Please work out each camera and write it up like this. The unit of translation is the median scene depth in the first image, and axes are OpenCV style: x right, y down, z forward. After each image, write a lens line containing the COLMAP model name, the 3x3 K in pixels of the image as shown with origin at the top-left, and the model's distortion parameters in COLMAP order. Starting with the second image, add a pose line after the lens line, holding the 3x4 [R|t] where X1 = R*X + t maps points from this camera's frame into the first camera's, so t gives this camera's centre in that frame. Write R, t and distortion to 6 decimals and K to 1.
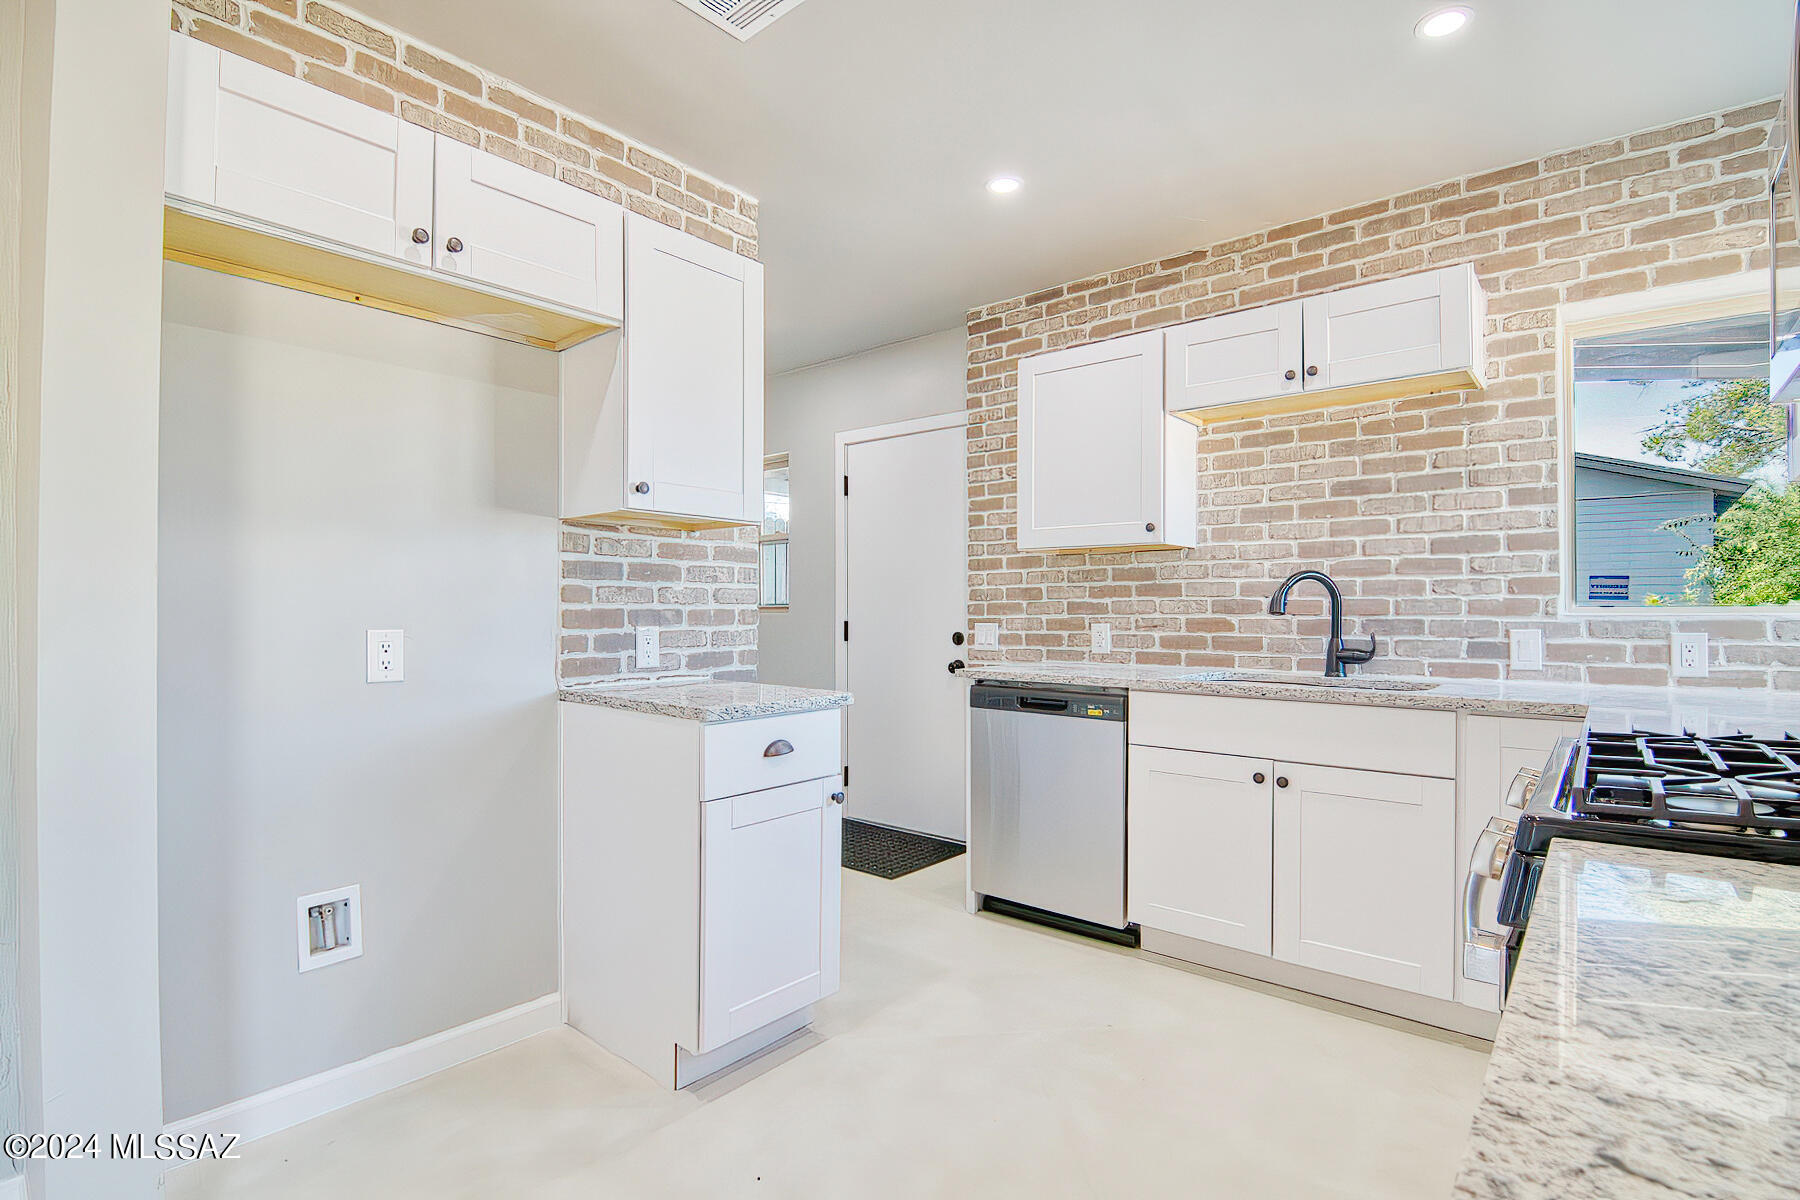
lens RADIAL K [[867.2, 0, 891.7], [0, 867.2, 609.9], [0, 0, 1]] dist [-0.009923, -0.008558]
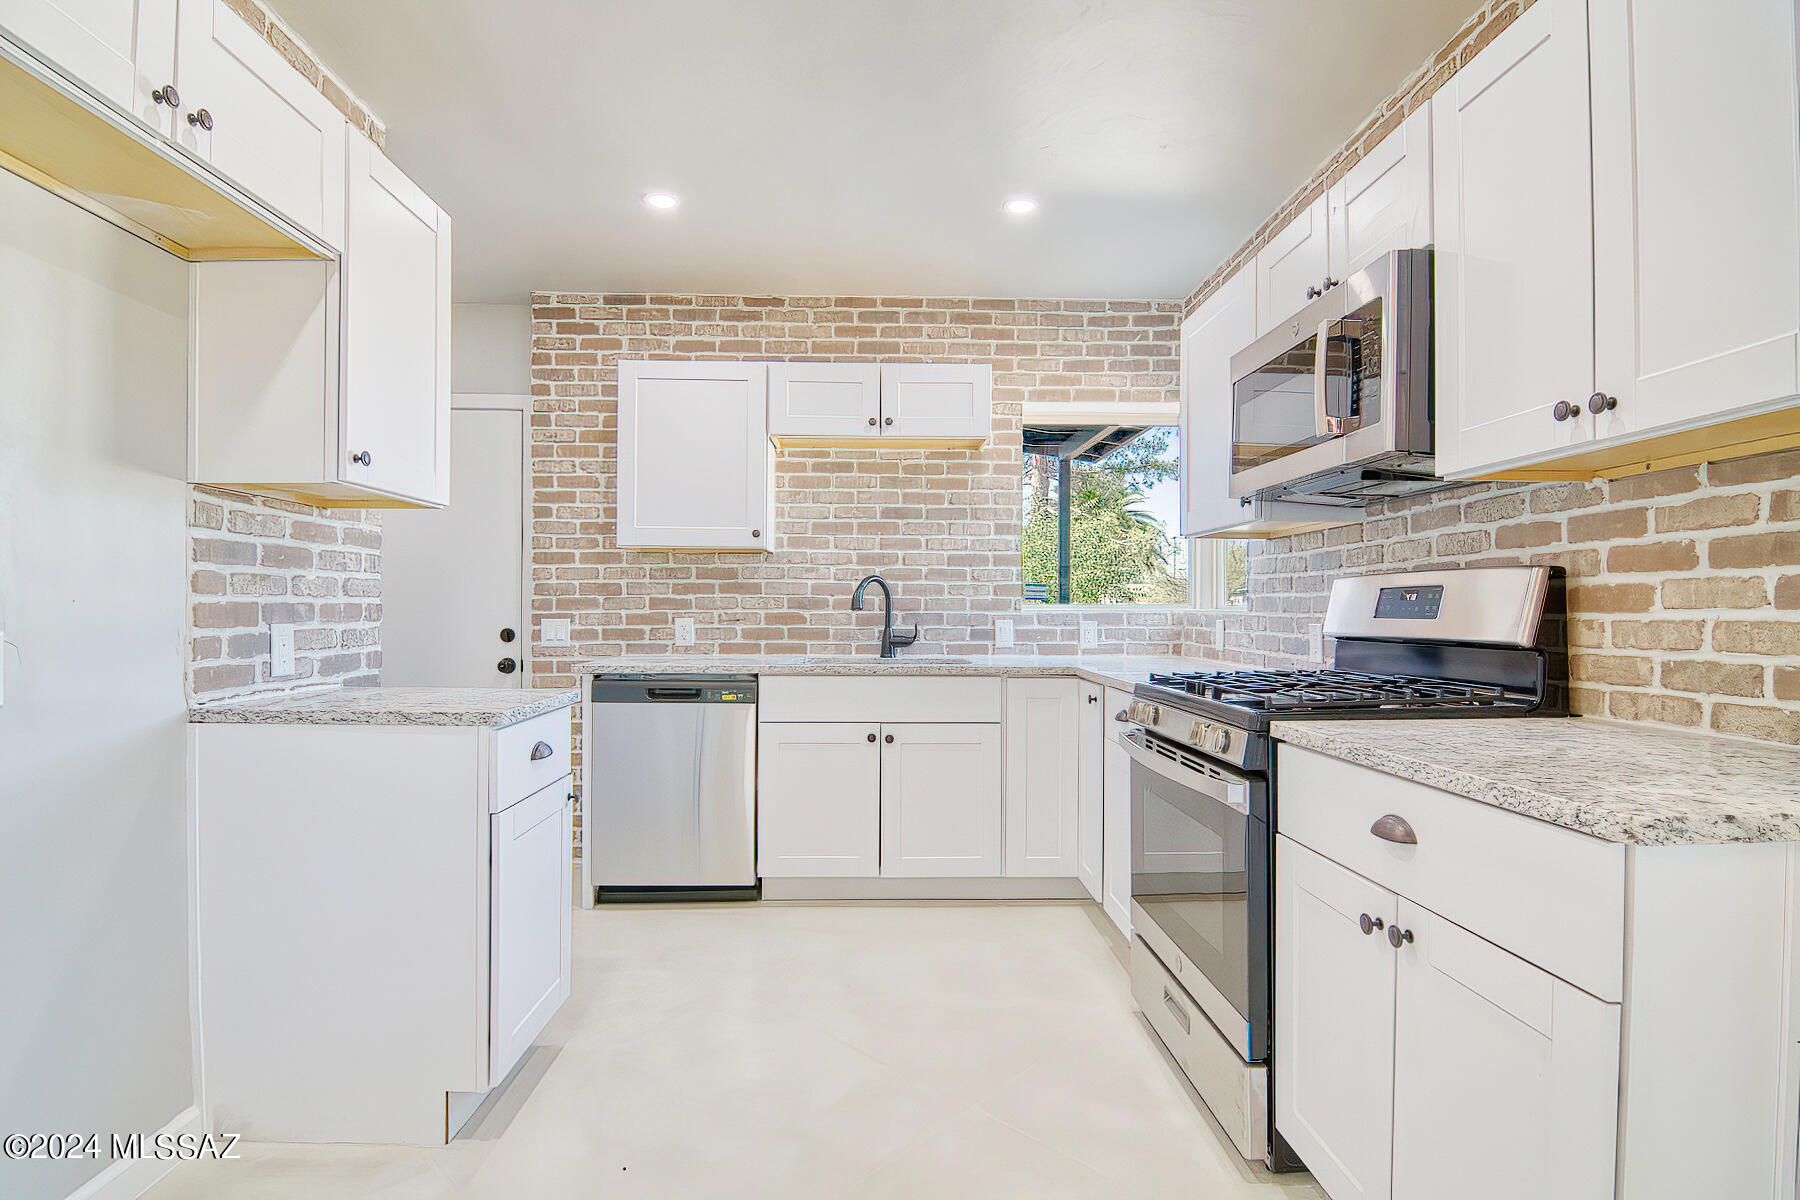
lens RADIAL K [[867.2, 0, 898.8], [0, 867.2, 611.9], [0, 0, 1]] dist [-0.009923, -0.008558]
pose [[0.742407, -0.001164, 0.669948, -0.358352], [-0.003957, 0.999973, 0.006123, 0.000495], [-0.669938, -0.007197, 0.742382, 0.024393]]
